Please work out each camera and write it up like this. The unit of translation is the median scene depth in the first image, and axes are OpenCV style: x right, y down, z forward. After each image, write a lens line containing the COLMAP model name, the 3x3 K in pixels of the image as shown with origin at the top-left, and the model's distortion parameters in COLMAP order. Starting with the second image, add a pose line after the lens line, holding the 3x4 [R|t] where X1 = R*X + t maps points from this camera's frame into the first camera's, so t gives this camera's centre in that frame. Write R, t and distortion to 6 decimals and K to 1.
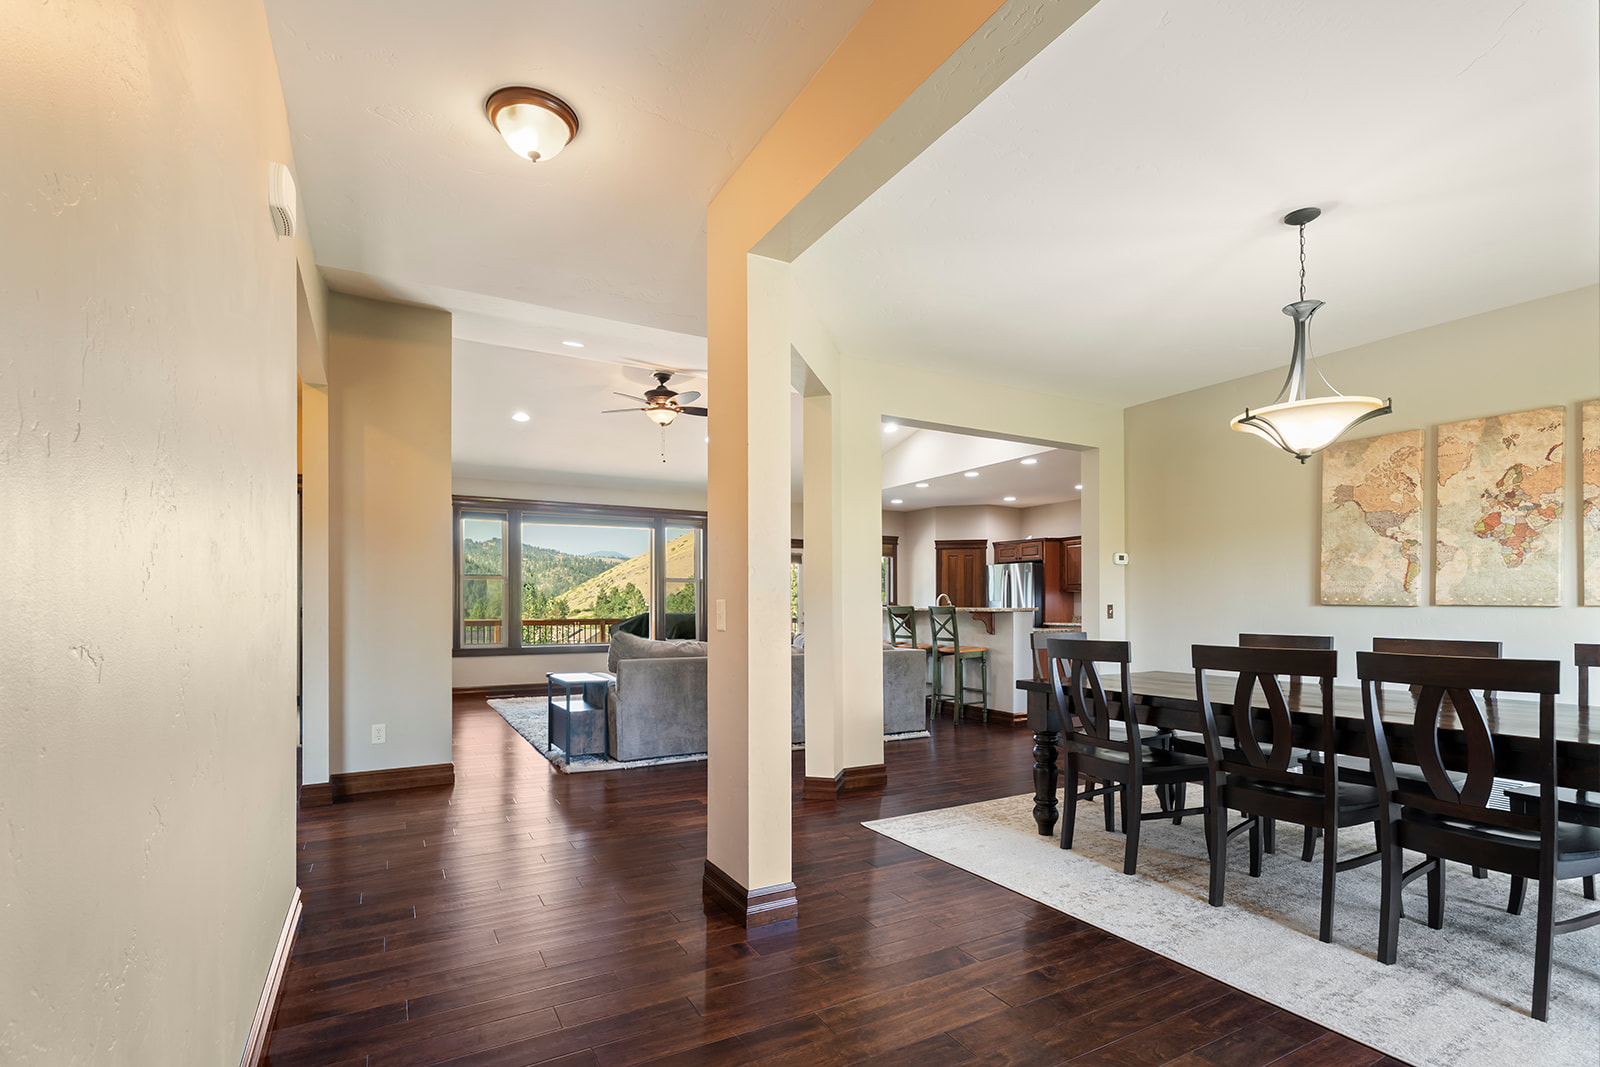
lens RADIAL K [[746.3, 0, 795.8], [0, 746.3, 602.6], [0, 0, 1]] dist [0.001840, 0.000304]
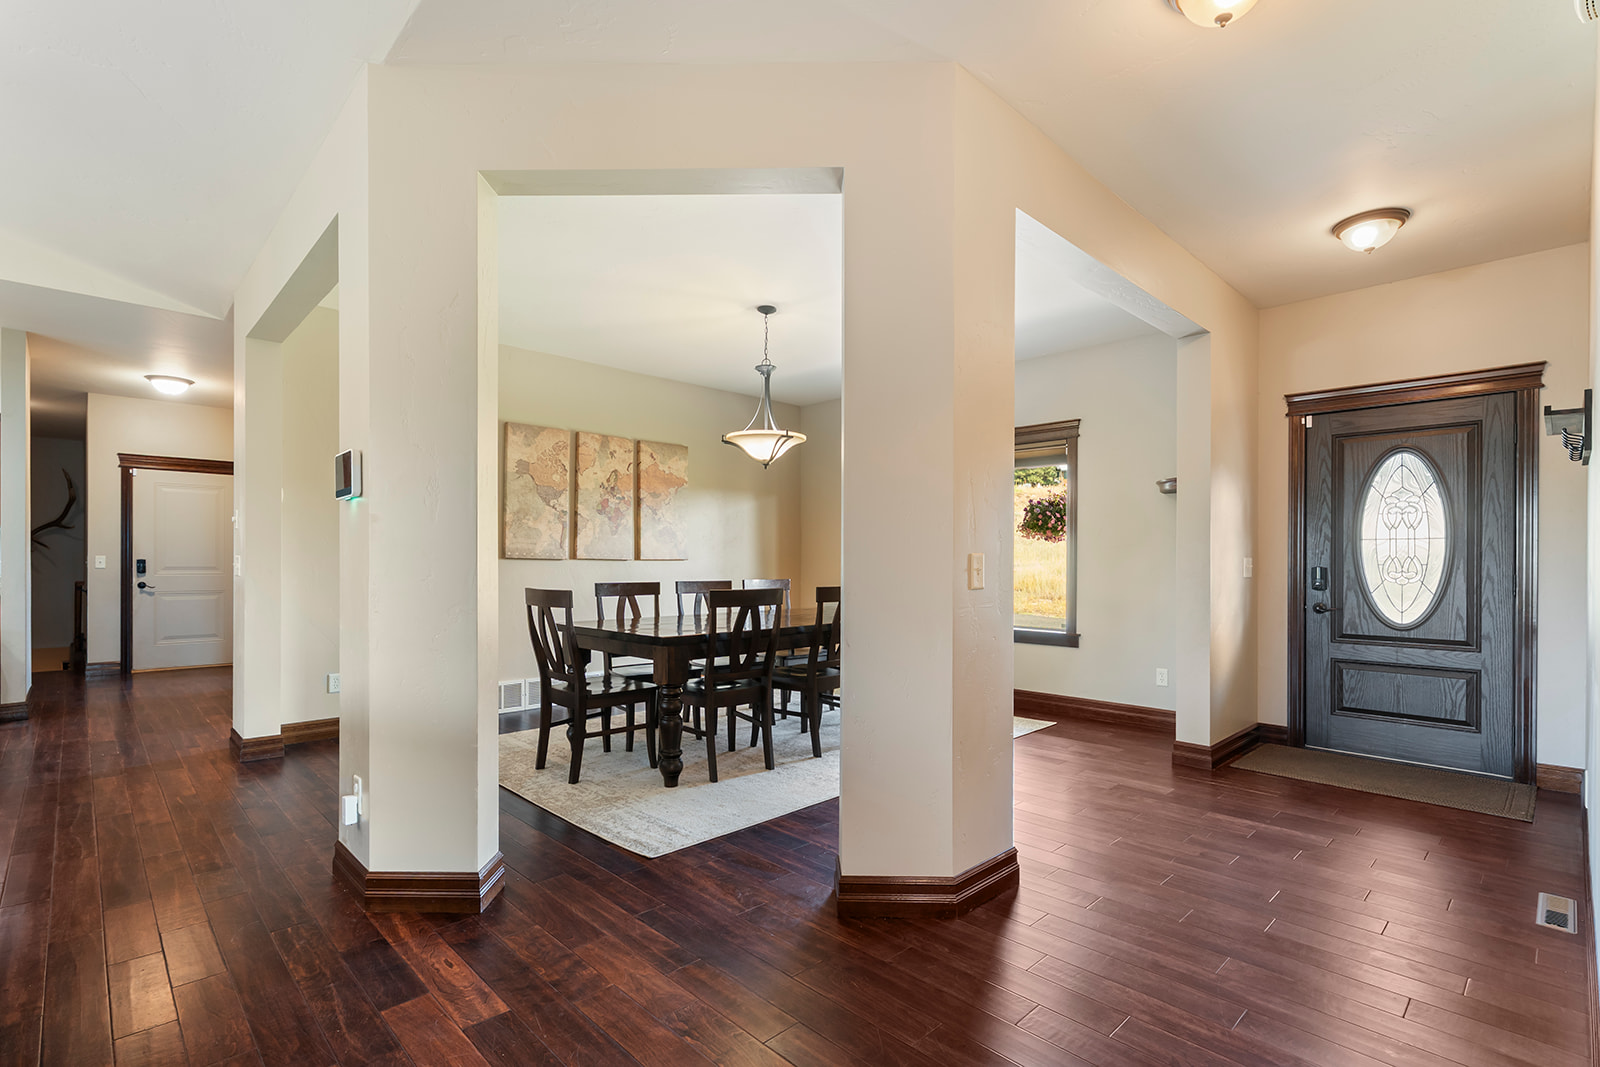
lens RADIAL K [[743.2, 0, 799.1], [0, 743.2, 553.1], [0, 0, 1]] dist [0.000690, 0.000039]
pose [[-0.258608, 0.008459, 0.965945, -0.610423], [-0.009419, 0.999892, -0.011278, 0.004310], [-0.965936, -0.012015, -0.258500, 0.971908]]
